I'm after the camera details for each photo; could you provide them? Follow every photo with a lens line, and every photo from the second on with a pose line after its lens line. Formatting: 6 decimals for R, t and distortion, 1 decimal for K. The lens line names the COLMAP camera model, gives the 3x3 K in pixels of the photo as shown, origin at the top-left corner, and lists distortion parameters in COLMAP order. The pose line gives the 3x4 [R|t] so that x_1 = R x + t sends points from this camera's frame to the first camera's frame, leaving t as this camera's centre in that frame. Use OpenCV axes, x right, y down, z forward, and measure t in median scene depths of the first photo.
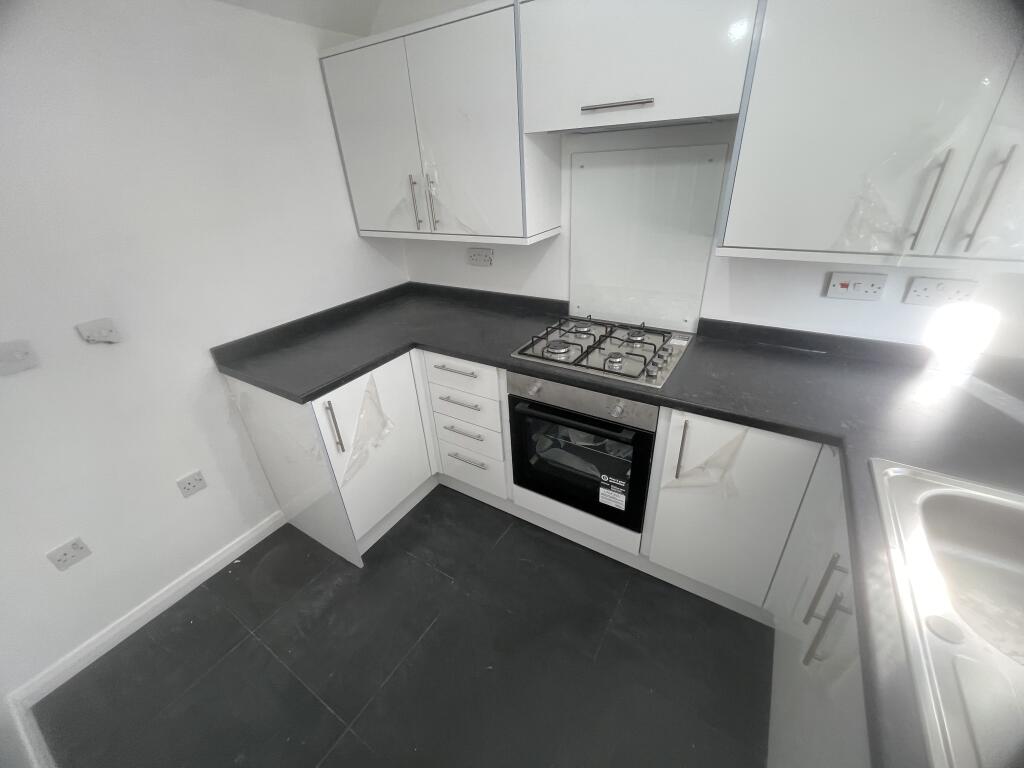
lens RADIAL K [[411.8, 0, 512.0], [0, 411.8, 384.0], [0, 0, 1]] dist [-0.000560, -0.000403]
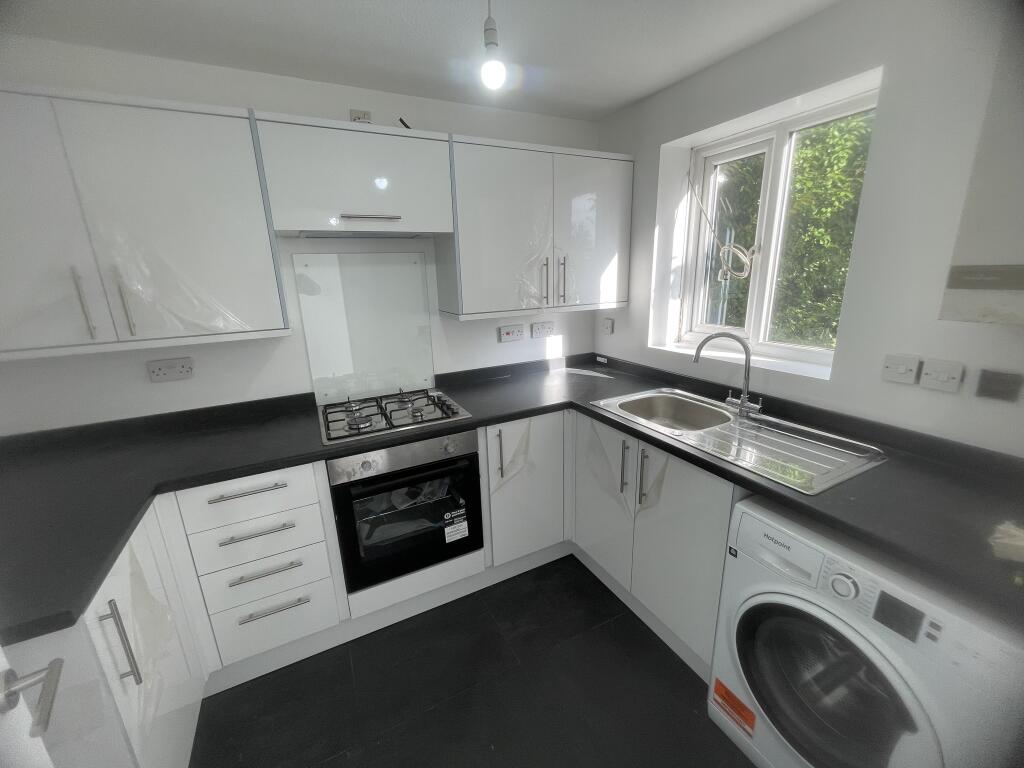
lens RADIAL K [[411.8, 0, 512.0], [0, 411.8, 384.0], [0, 0, 1]] dist [-0.000560, -0.000403]
pose [[0.510707, -0.193371, 0.837727, -0.552460], [0.411123, 0.910683, -0.040423, 0.019404], [-0.755087, 0.365053, 0.544592, 0.130607]]
